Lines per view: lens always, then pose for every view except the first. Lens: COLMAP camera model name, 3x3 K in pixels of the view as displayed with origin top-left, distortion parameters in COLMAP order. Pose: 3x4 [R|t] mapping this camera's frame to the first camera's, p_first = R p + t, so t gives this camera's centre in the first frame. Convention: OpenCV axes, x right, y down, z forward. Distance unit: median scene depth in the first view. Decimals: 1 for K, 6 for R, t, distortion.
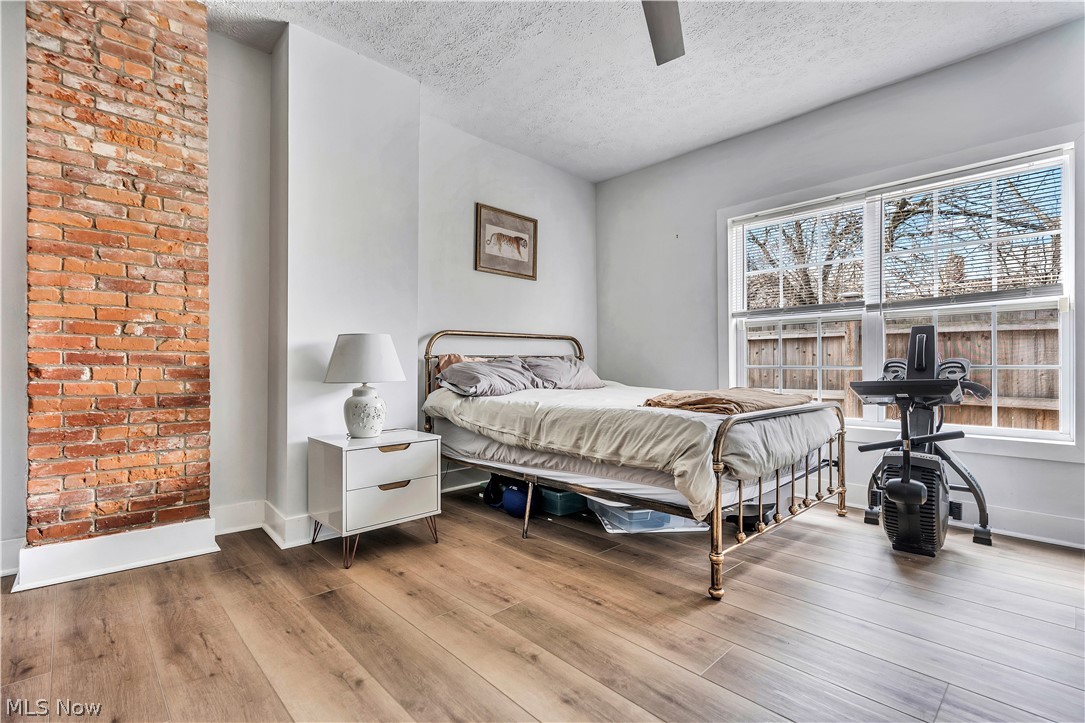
lens RADIAL K [[494.5, 0, 537.6], [0, 494.5, 363.1], [0, 0, 1]] dist [-0.006311, 0.002746]
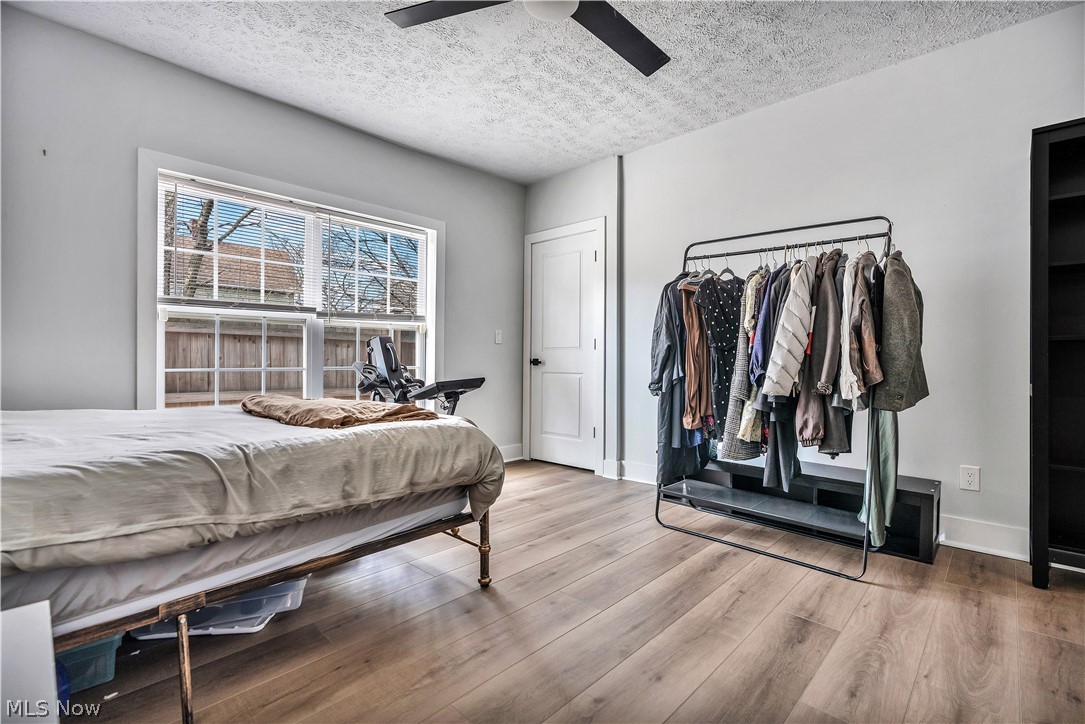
lens RADIAL K [[494.5, 0, 537.5], [0, 494.5, 362.0], [0, 0, 1]] dist [-0.006311, 0.002746]
pose [[-0.049173, -0.000701, 0.998790, -0.530506], [-0.004637, 0.999989, 0.000473, -0.011631], [-0.998779, -0.004608, -0.049176, 0.683962]]
